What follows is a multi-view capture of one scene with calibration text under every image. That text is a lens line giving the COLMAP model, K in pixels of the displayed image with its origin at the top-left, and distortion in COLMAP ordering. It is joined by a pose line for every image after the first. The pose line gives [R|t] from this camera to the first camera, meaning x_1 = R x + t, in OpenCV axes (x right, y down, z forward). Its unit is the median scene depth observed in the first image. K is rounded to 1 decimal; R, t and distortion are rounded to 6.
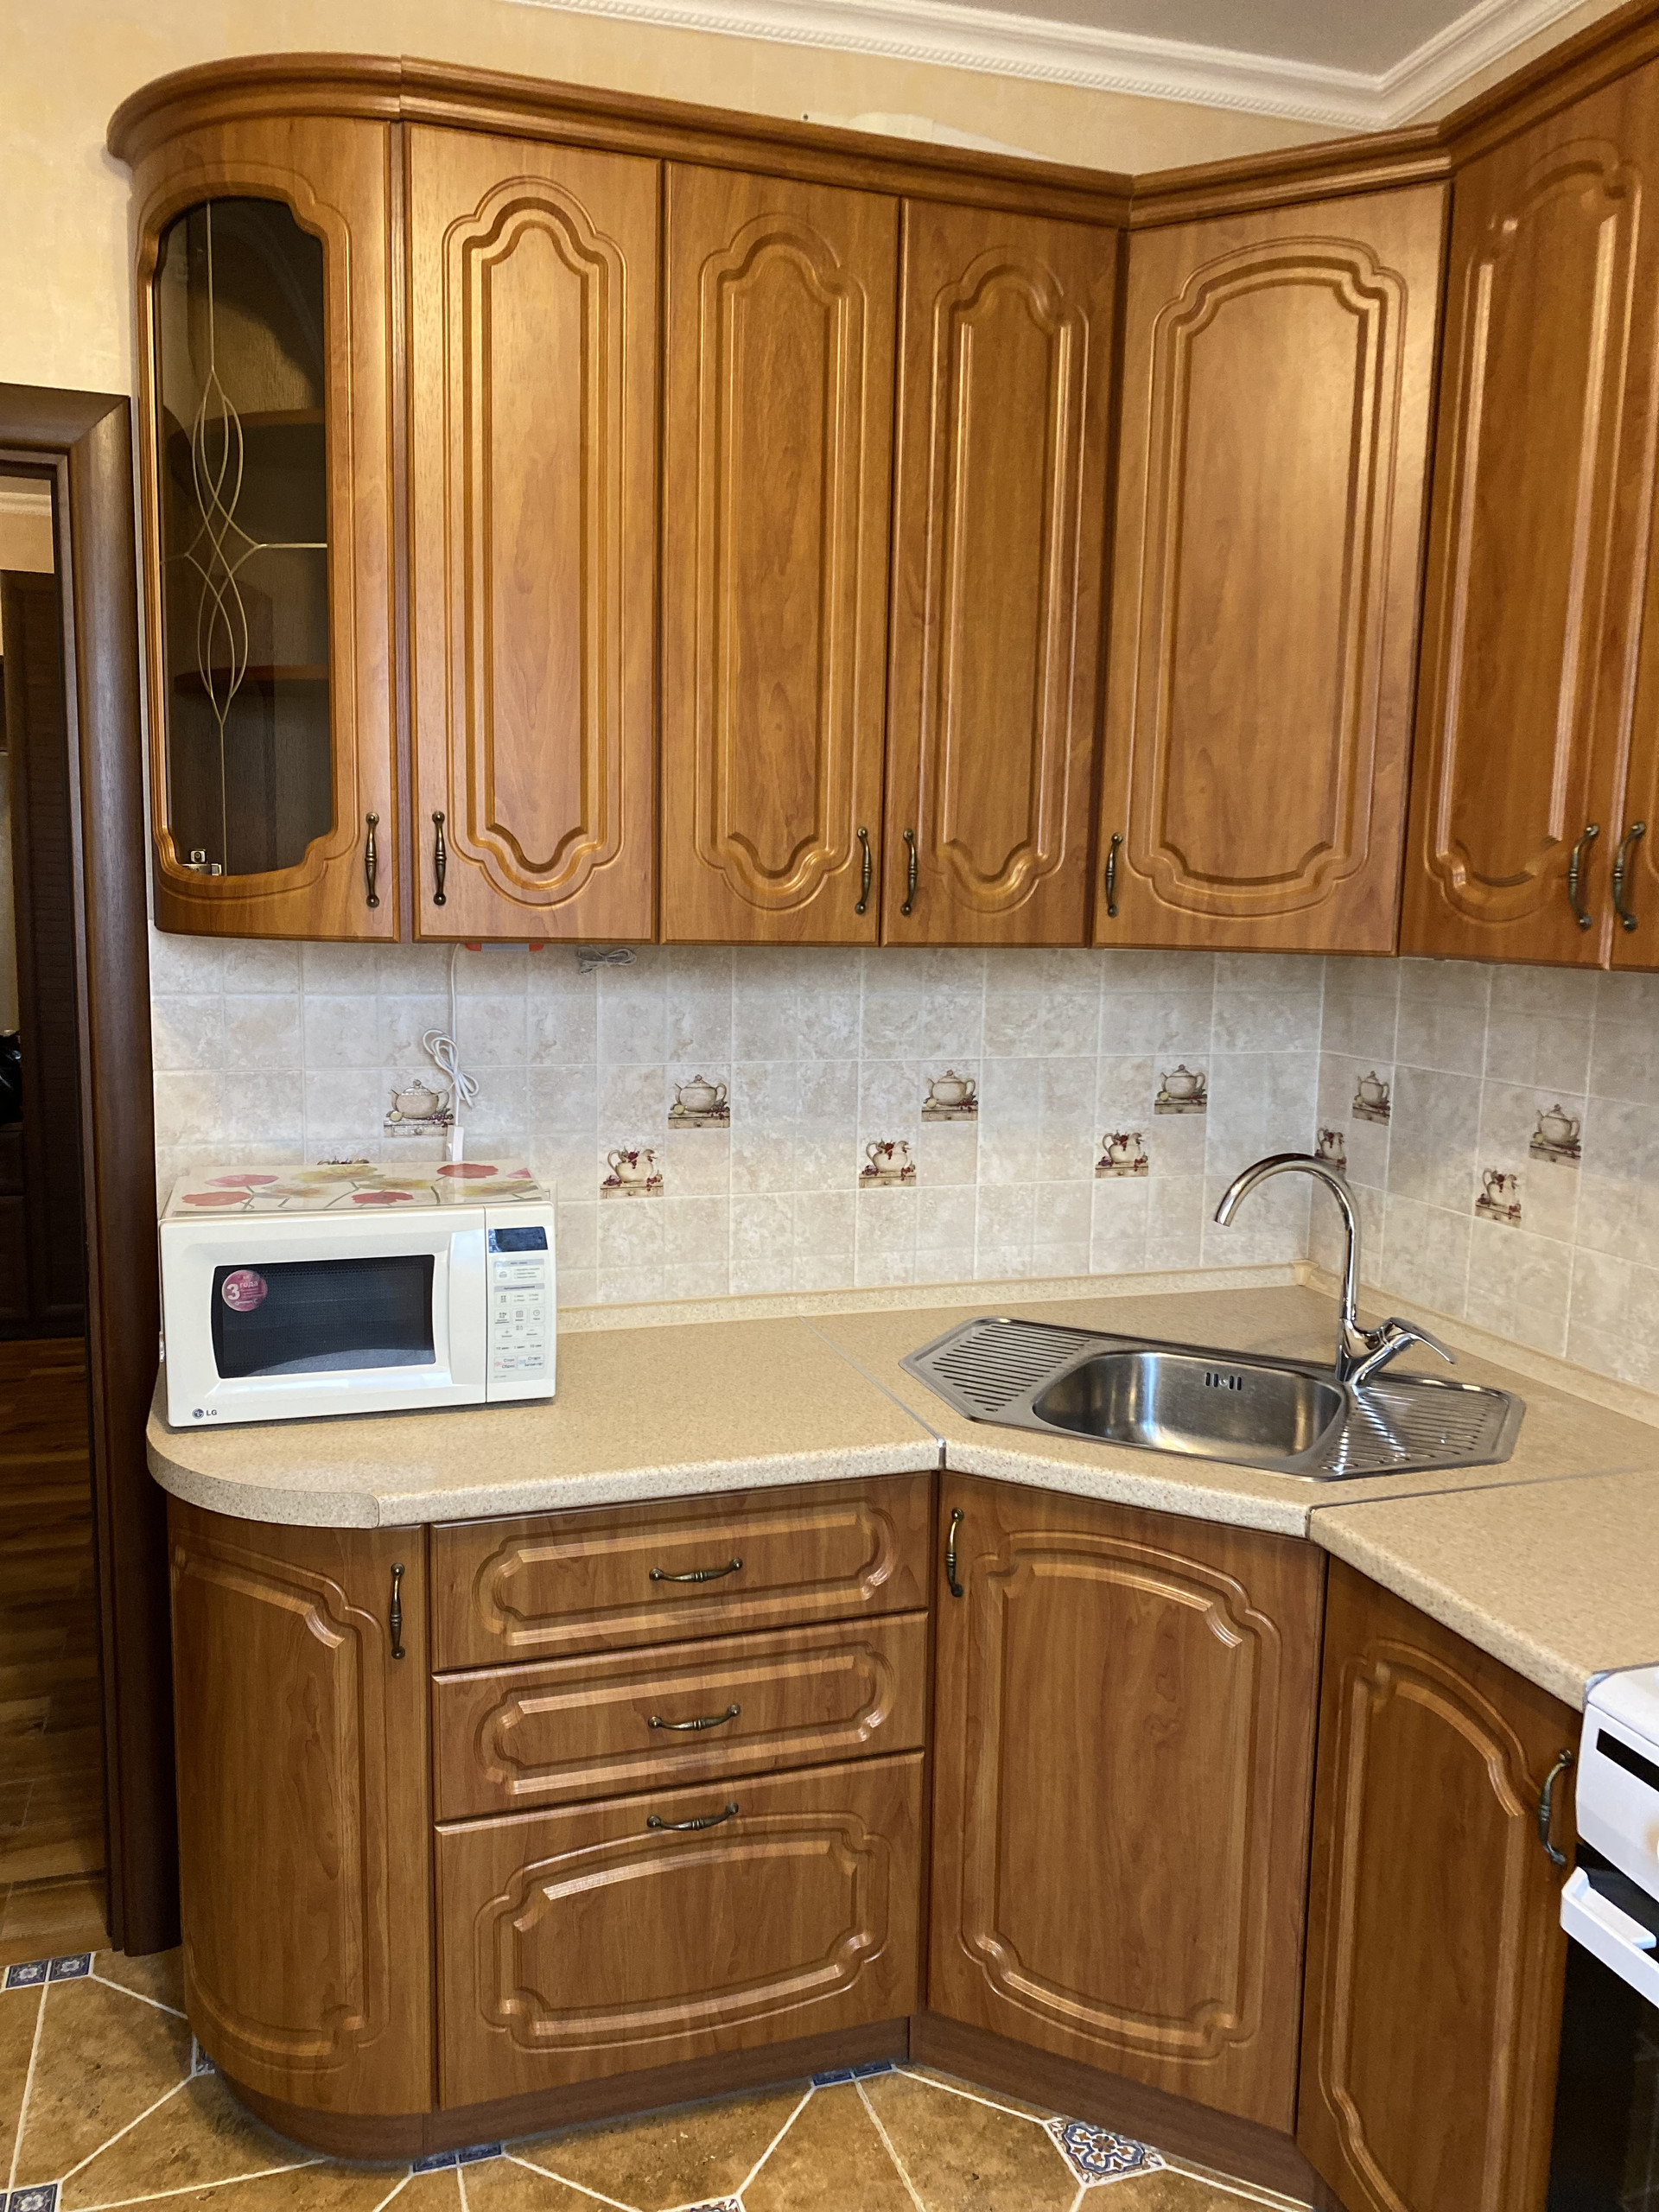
lens RADIAL K [[1688.0, 0, 822.9], [0, 1688.0, 1118.6], [0, 0, 1]] dist [0.047203, -0.064201]
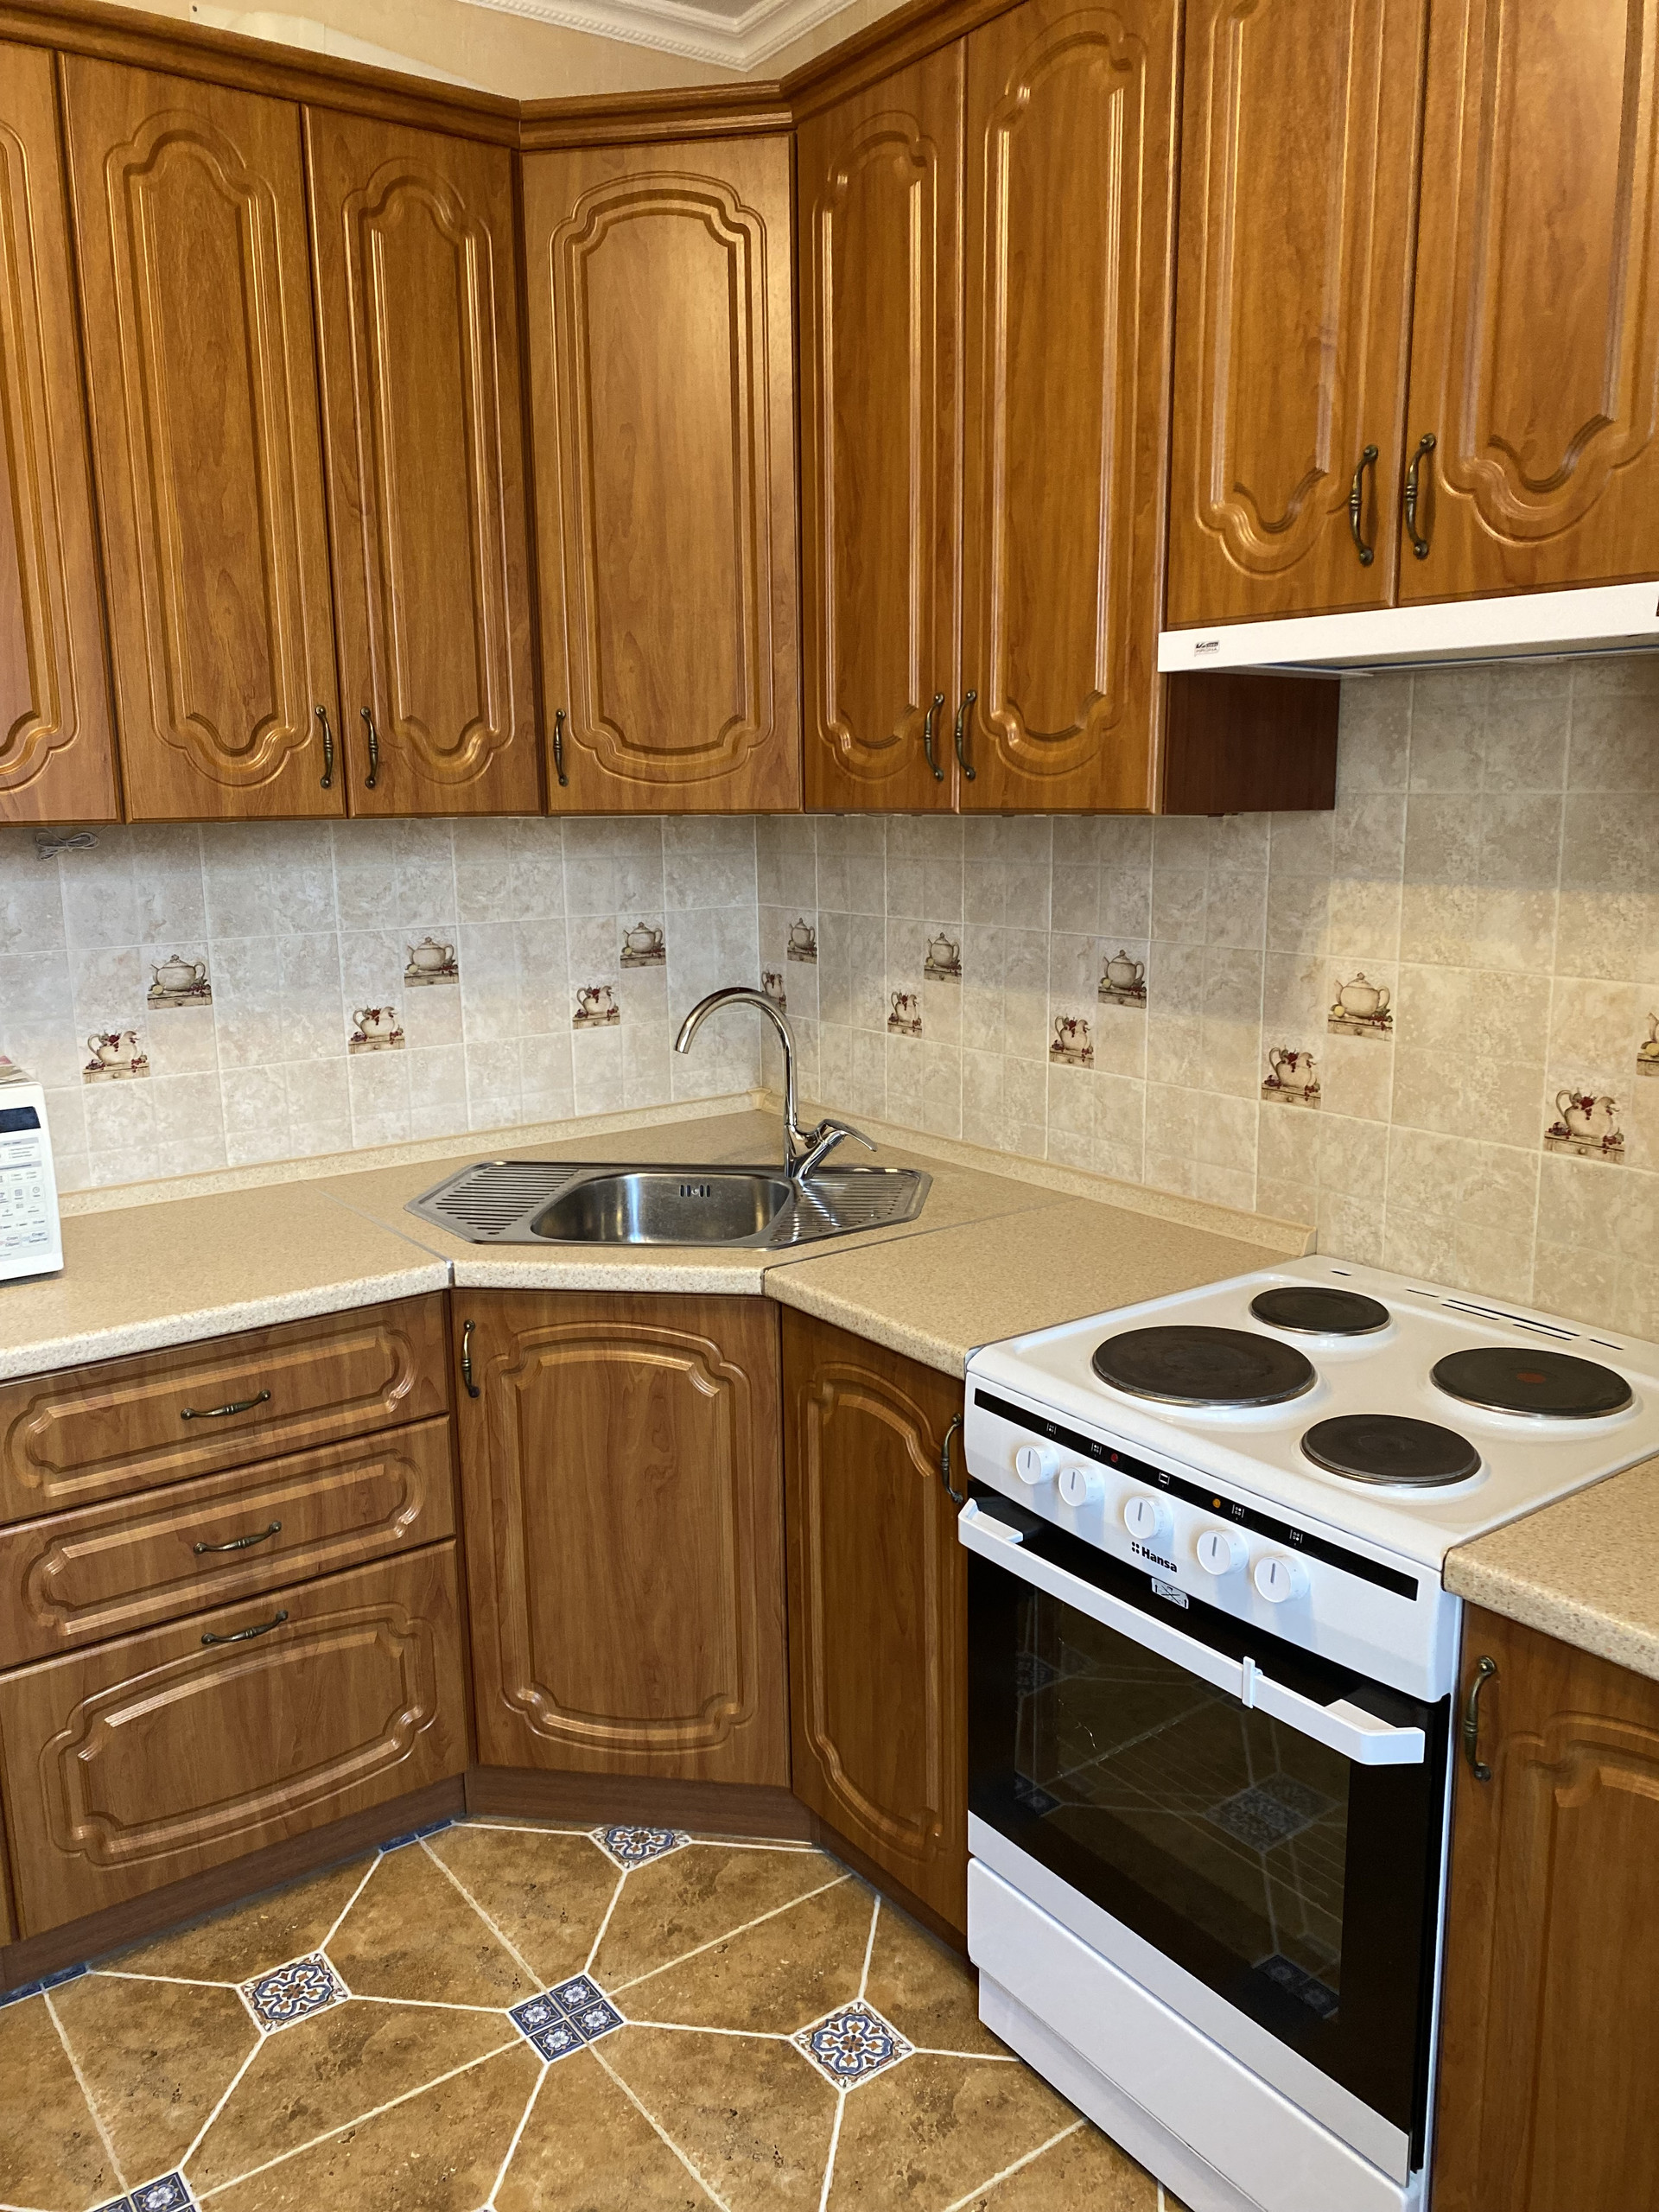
lens RADIAL K [[1688.0, 0, 837.5], [0, 1688.0, 1122.2], [0, 0, 1]] dist [0.047203, -0.064201]
pose [[0.949545, -0.092291, 0.299743, -0.012608], [0.072517, 0.994432, 0.076460, 0.031278], [-0.305130, -0.050866, 0.950951, -0.138233]]
